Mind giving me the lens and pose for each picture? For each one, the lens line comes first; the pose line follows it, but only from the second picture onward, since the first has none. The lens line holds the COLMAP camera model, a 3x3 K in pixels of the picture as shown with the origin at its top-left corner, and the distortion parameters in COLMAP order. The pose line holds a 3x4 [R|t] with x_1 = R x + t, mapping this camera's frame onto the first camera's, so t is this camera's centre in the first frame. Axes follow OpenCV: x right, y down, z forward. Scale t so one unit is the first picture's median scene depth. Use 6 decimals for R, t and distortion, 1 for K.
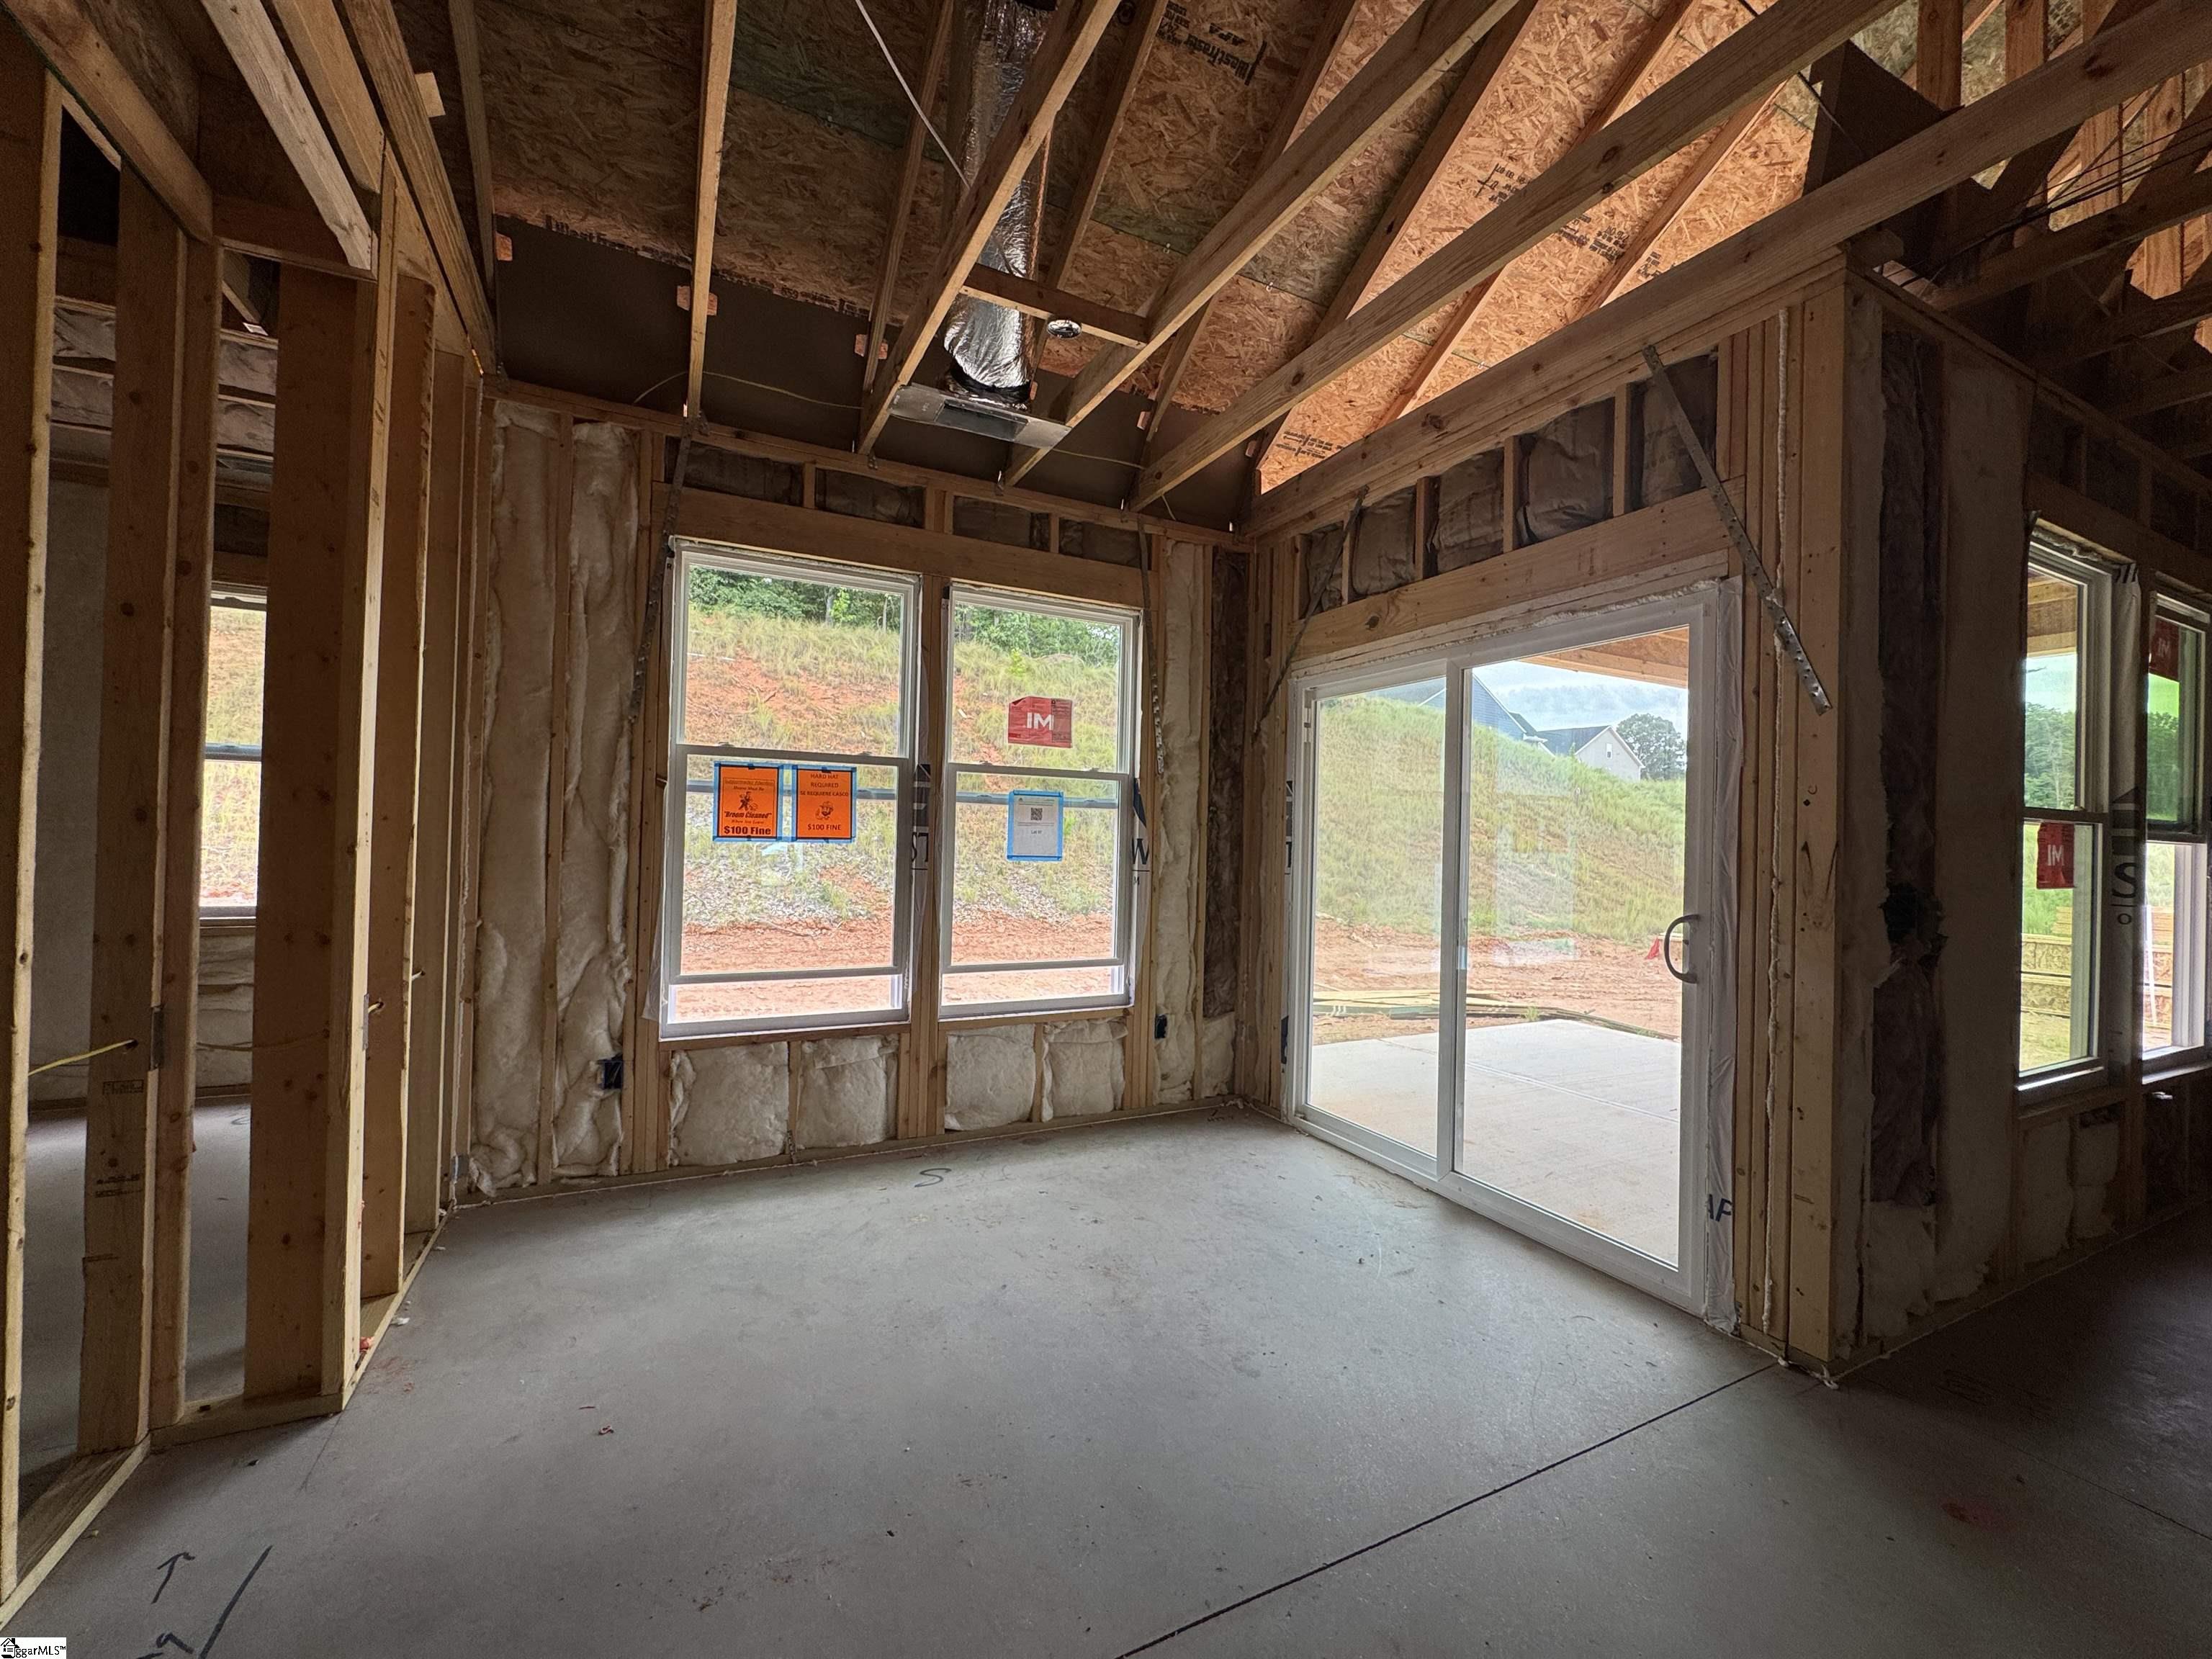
lens RADIAL K [[884.8, 0, 1105.0], [0, 884.8, 828.9], [0, 0, 1]] dist [-0.004374, -0.000383]
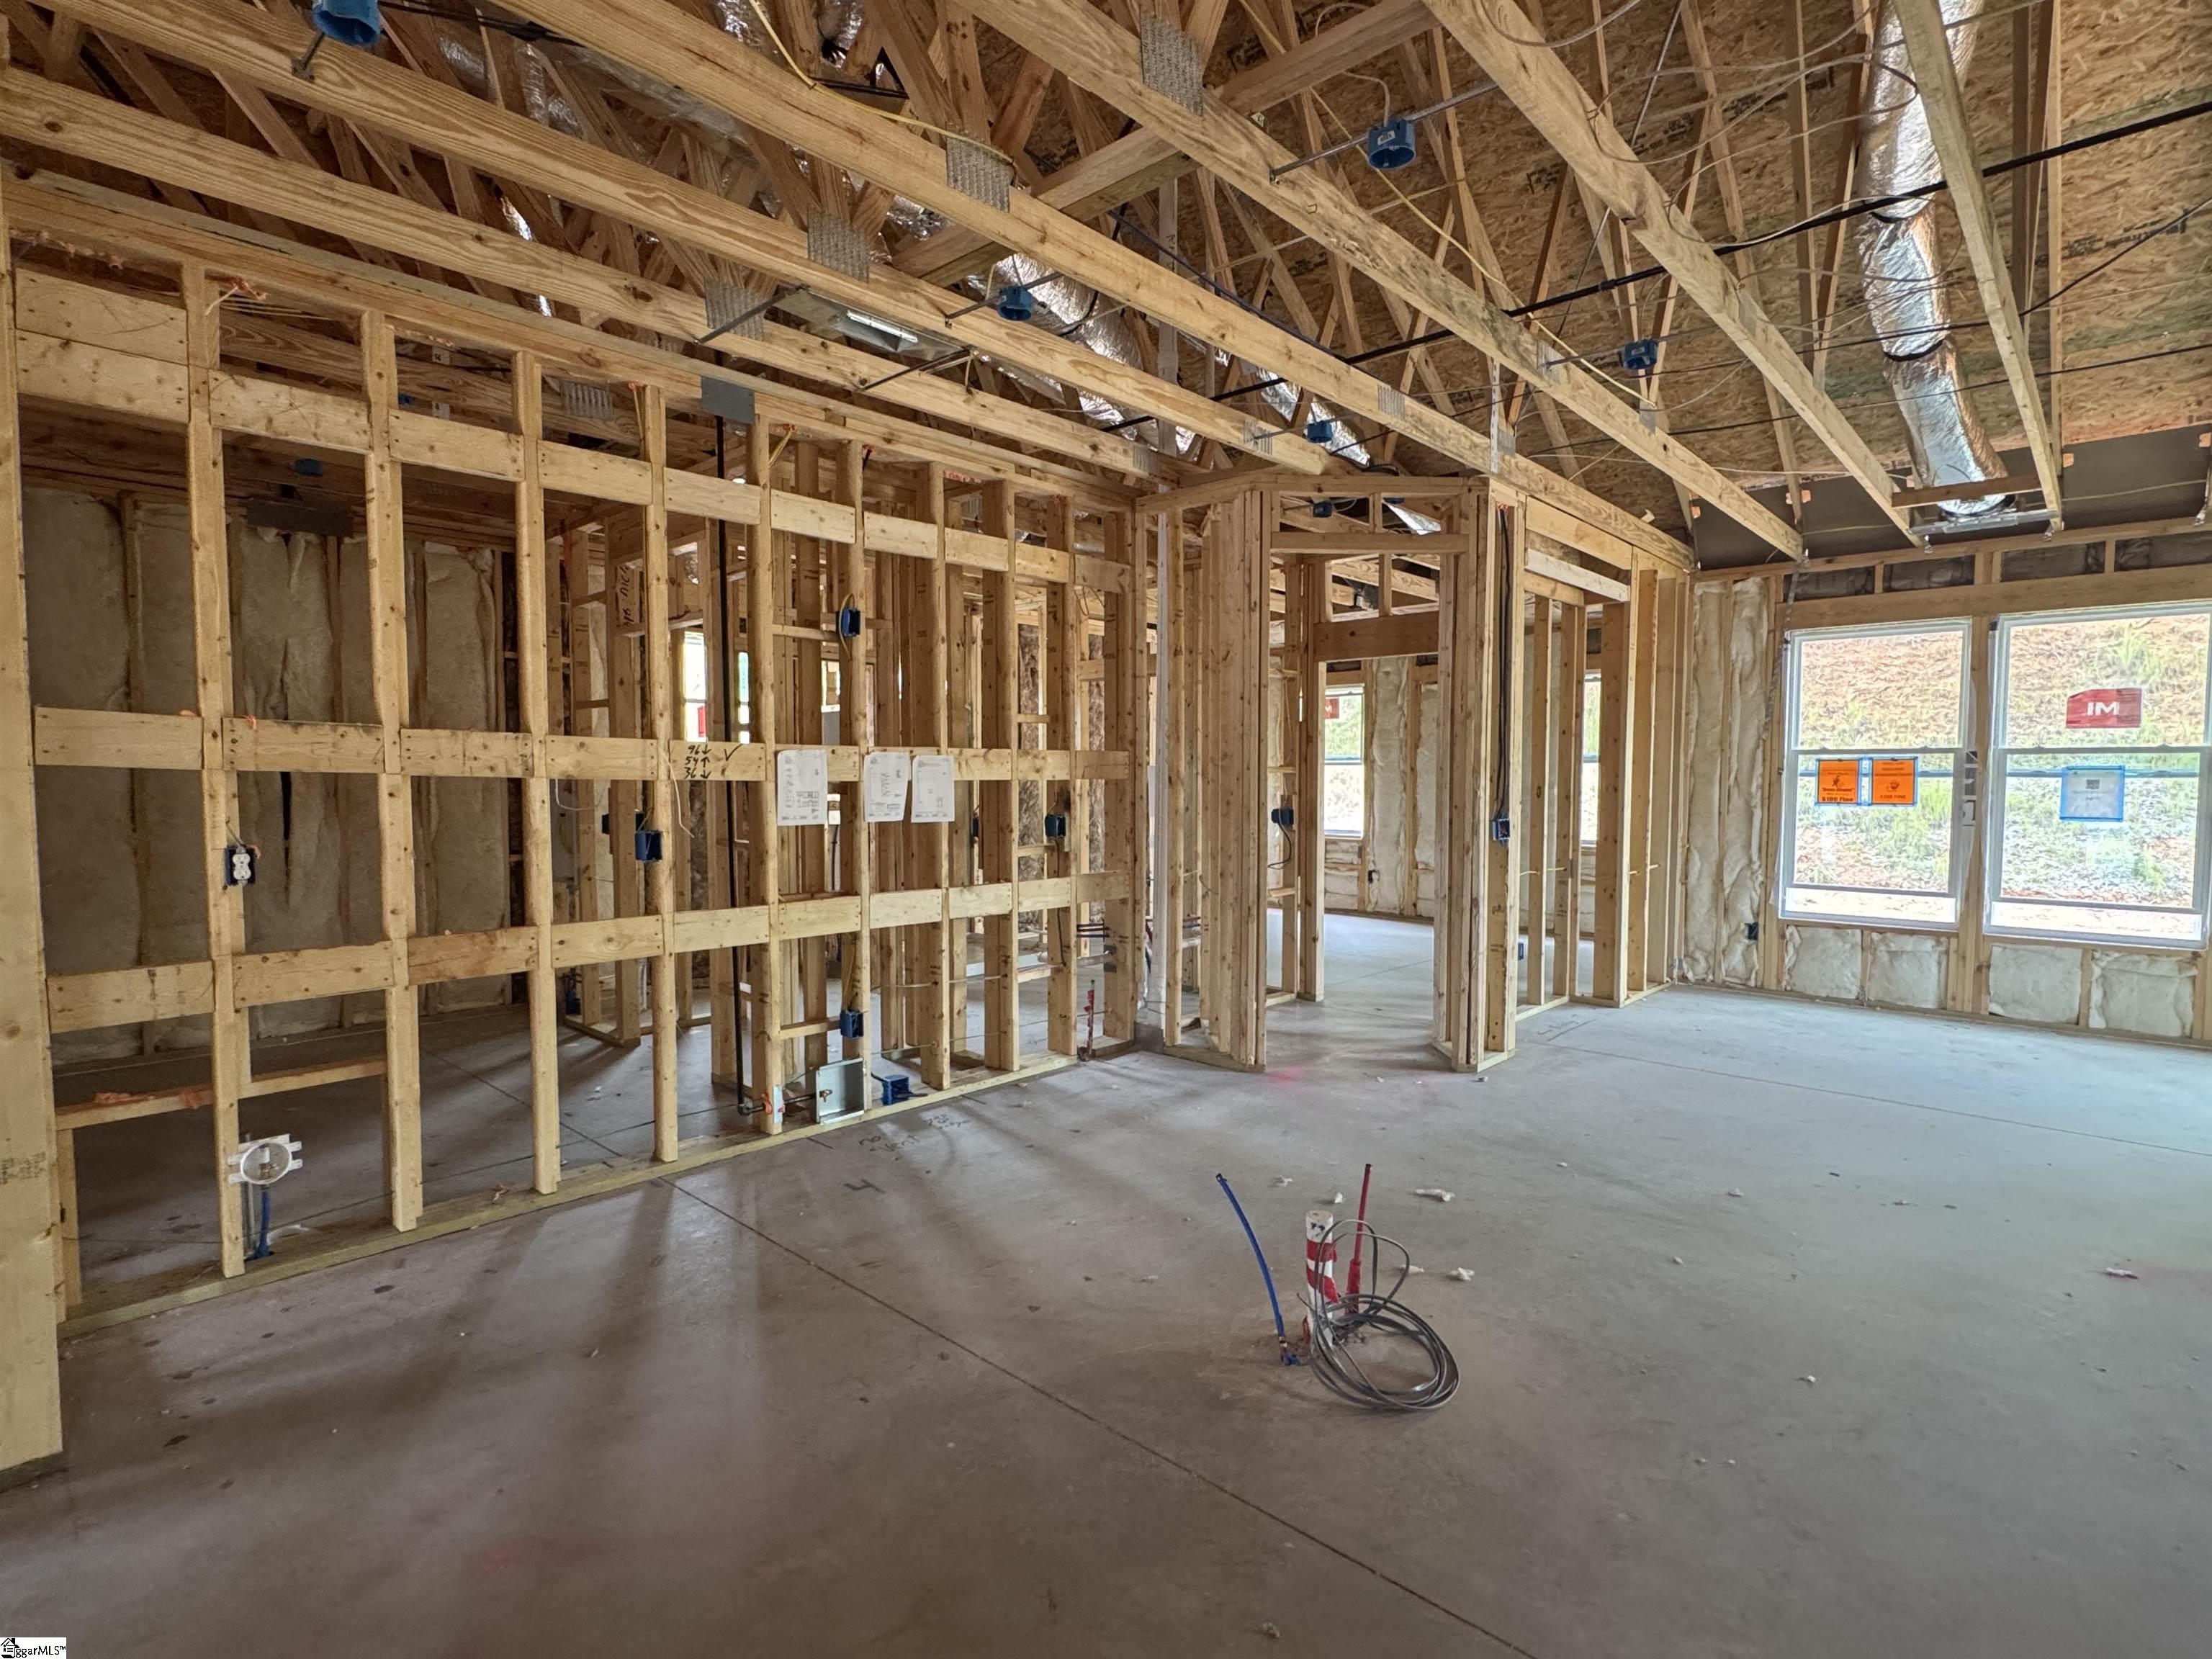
lens RADIAL K [[1086.9, 0, 1110.5], [0, 1086.9, 832.4], [0, 0, 1]] dist [-0.003803, -0.000255]
pose [[0.363923, 0.025051, -0.931092, 0.961125], [0.013215, 0.999399, 0.032054, -0.018190], [0.931335, -0.023969, 0.363373, -0.968371]]
